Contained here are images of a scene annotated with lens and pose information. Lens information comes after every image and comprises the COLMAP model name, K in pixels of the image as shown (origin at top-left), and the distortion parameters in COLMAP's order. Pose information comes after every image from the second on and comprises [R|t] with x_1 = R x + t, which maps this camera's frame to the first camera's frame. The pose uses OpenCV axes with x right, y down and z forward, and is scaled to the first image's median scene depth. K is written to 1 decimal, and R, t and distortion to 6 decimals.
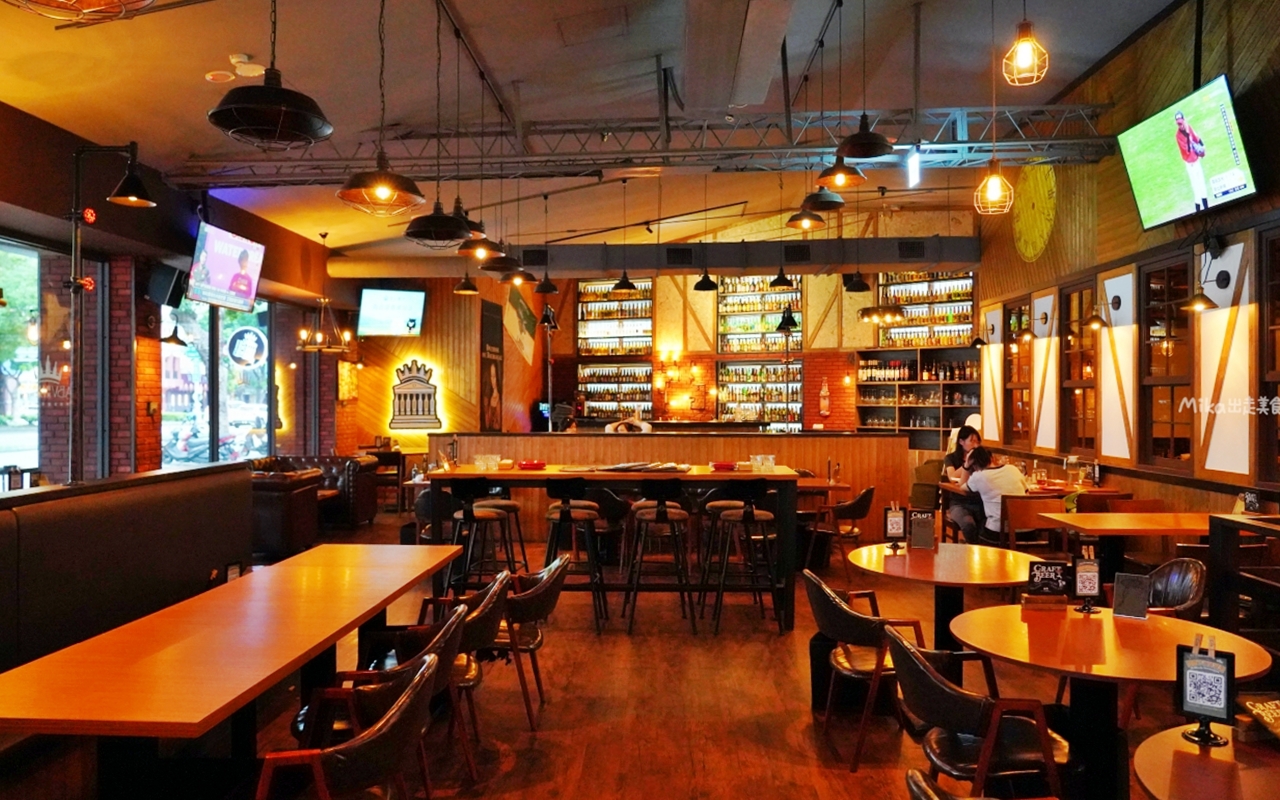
lens RADIAL K [[883.0, 0, 640.0], [0, 883.0, 400.0], [0, 0, 1]] dist [-0.034778, 0.033087]
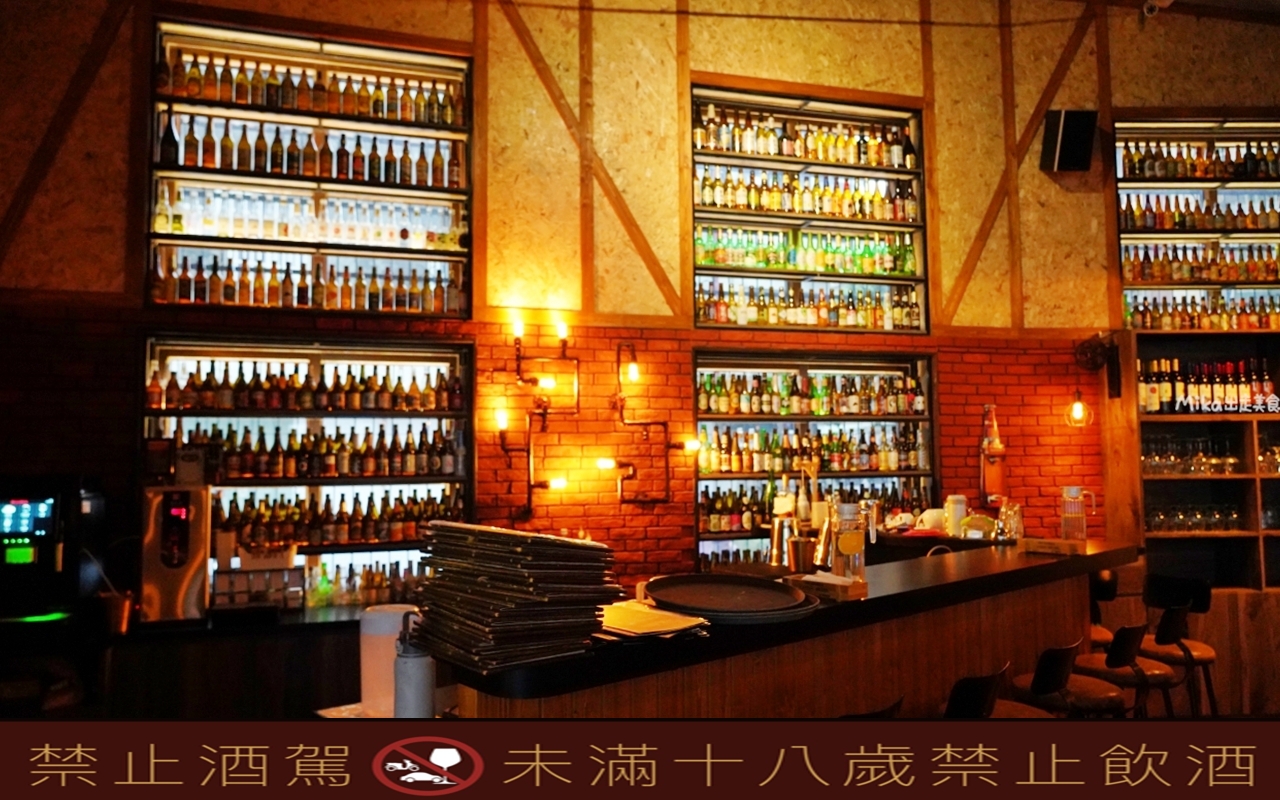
lens RADIAL K [[883.0, 0, 640.0], [0, 883.0, 400.0], [0, 0, 1]] dist [-0.034778, 0.033087]
pose [[0.720003, 0.025898, 0.693487, -0.148592], [0.010965, 0.998754, -0.048682, -0.009850], [-0.693884, 0.042655, 0.718822, 0.769547]]
